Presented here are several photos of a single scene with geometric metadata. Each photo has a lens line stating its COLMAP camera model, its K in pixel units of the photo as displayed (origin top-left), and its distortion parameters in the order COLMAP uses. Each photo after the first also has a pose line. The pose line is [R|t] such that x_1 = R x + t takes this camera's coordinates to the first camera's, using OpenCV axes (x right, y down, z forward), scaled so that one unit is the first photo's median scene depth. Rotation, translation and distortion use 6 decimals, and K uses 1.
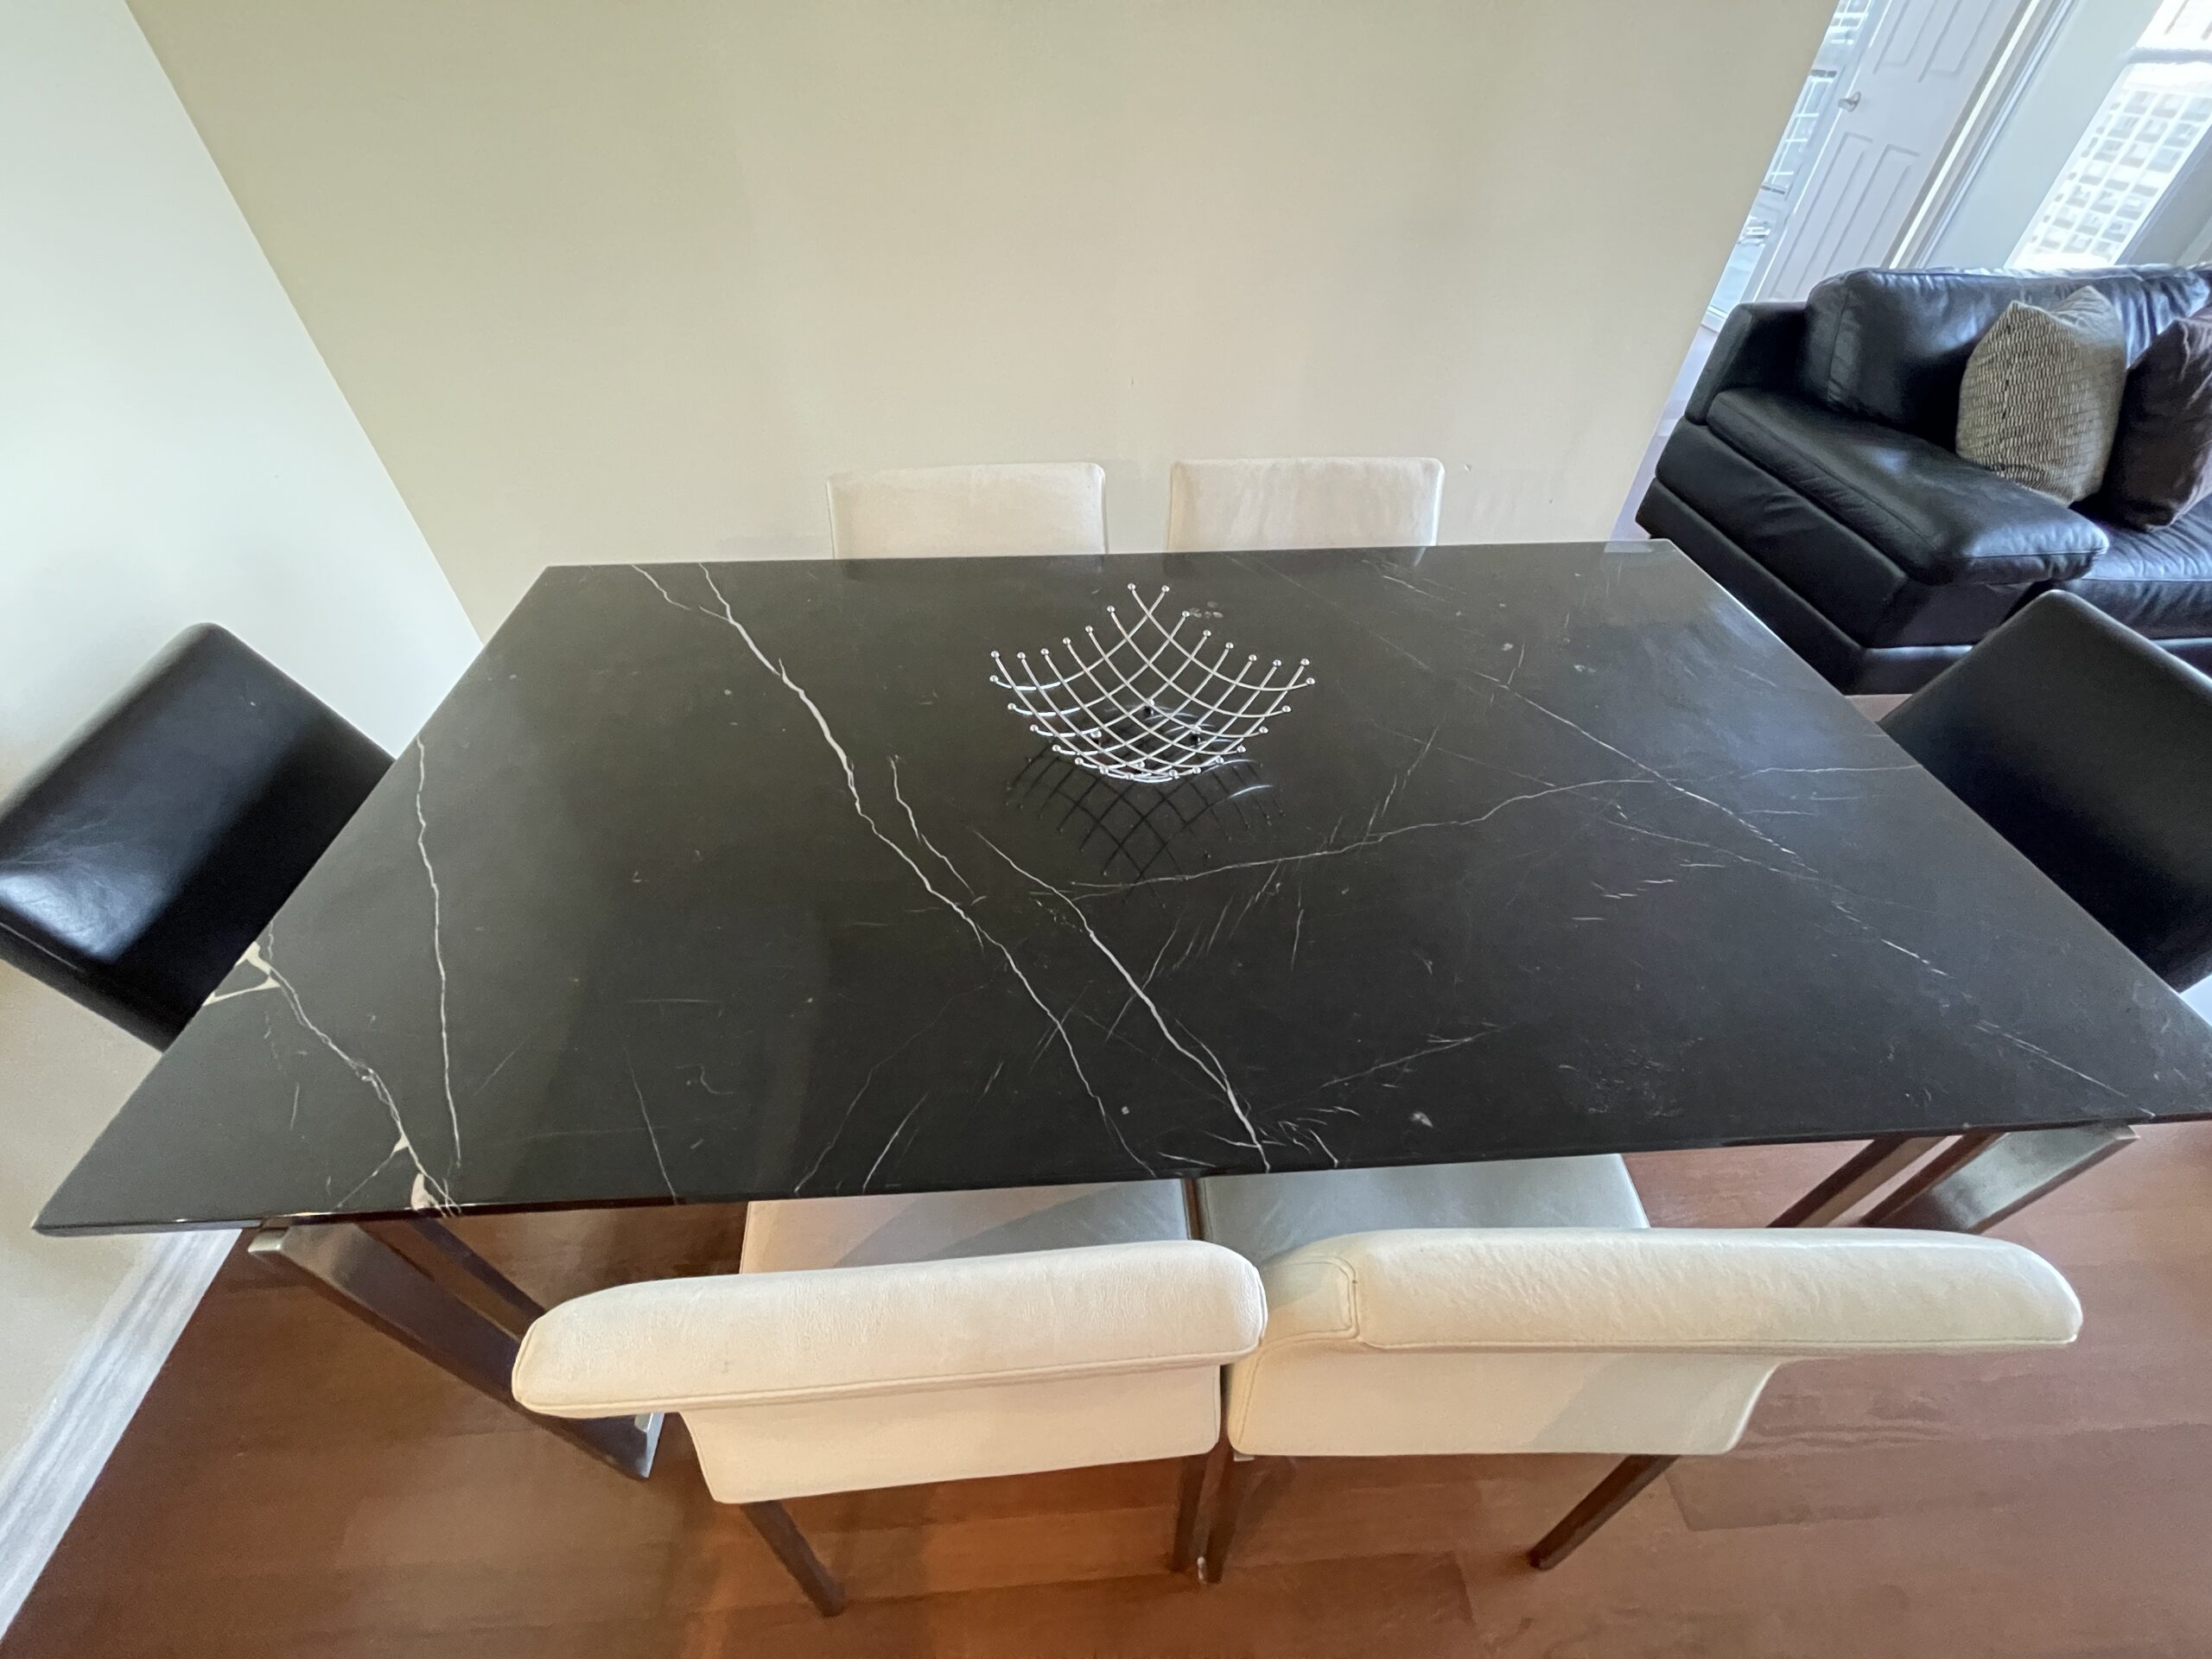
lens RADIAL K [[893.8, 0, 1106.0], [0, 893.8, 829.5], [0, 0, 1]] dist [0.000034, -0.000053]
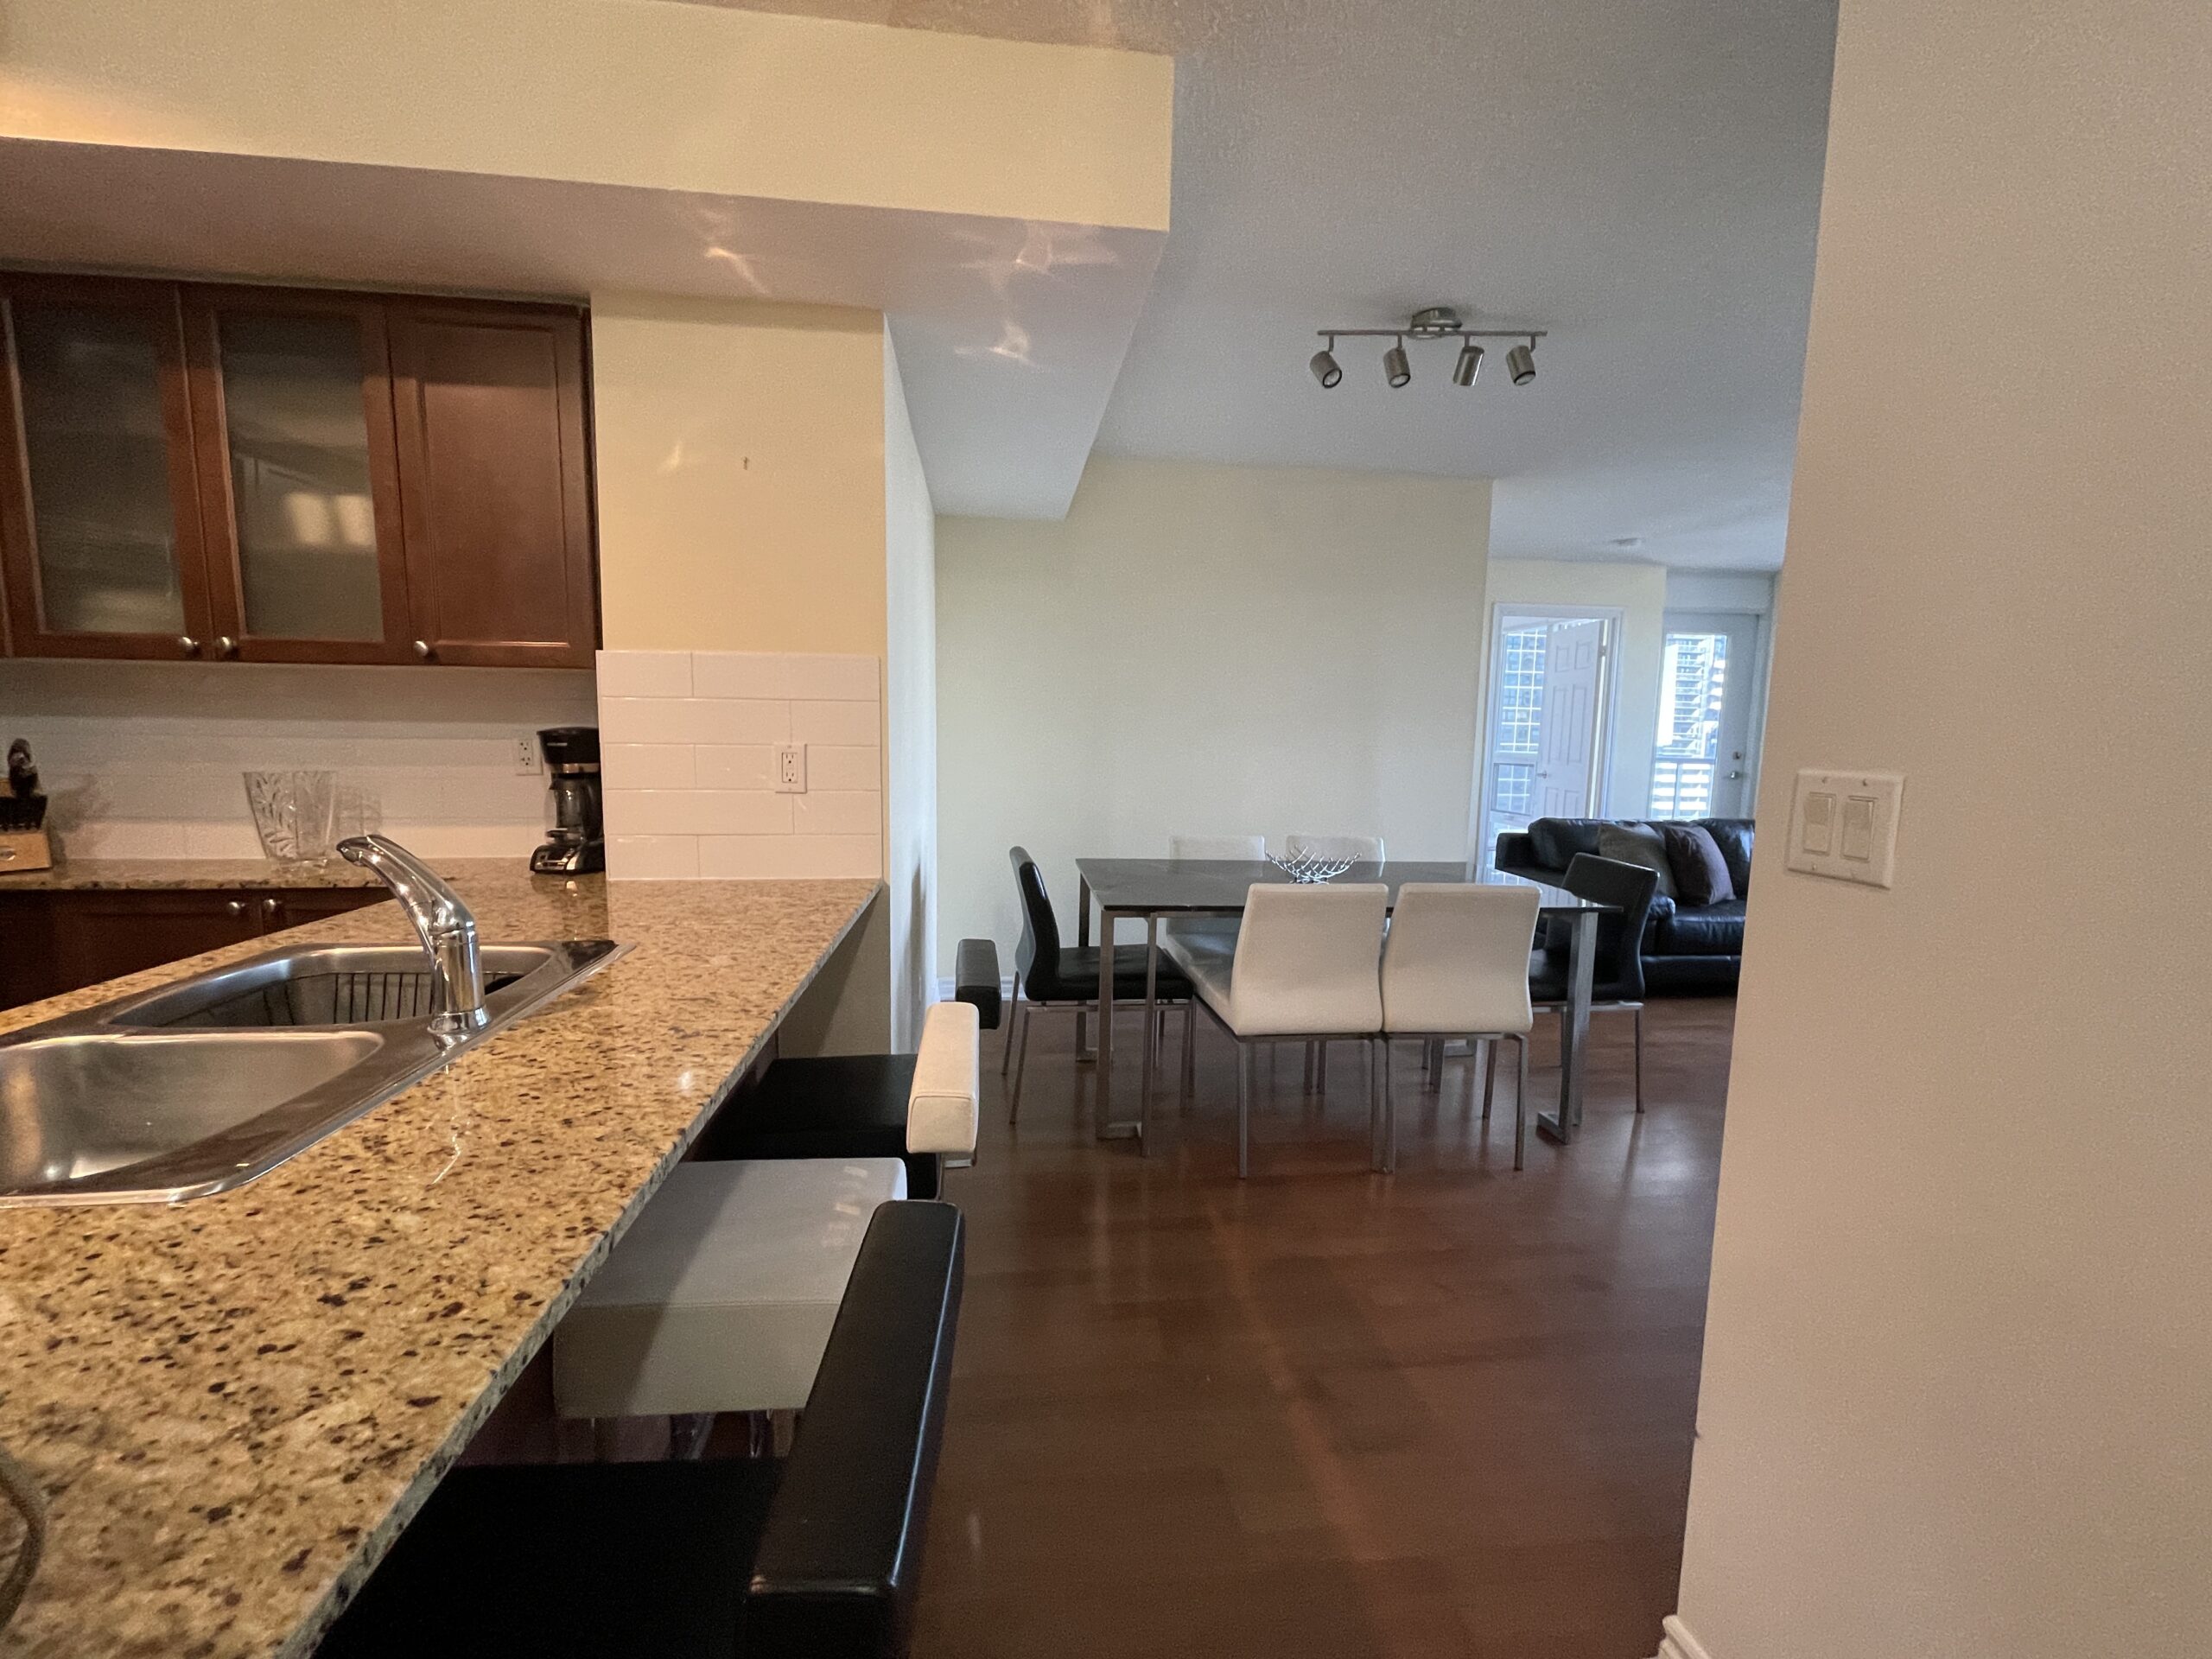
lens RADIAL K [[893.8, 0, 1106.0], [0, 893.8, 829.5], [0, 0, 1]] dist [0.000034, -0.000053]
pose [[0.998307, 0.003171, 0.058084, -0.355040], [0.033117, 0.789919, -0.612317, 0.698106], [-0.047823, 0.613203, 0.788476, -0.656317]]
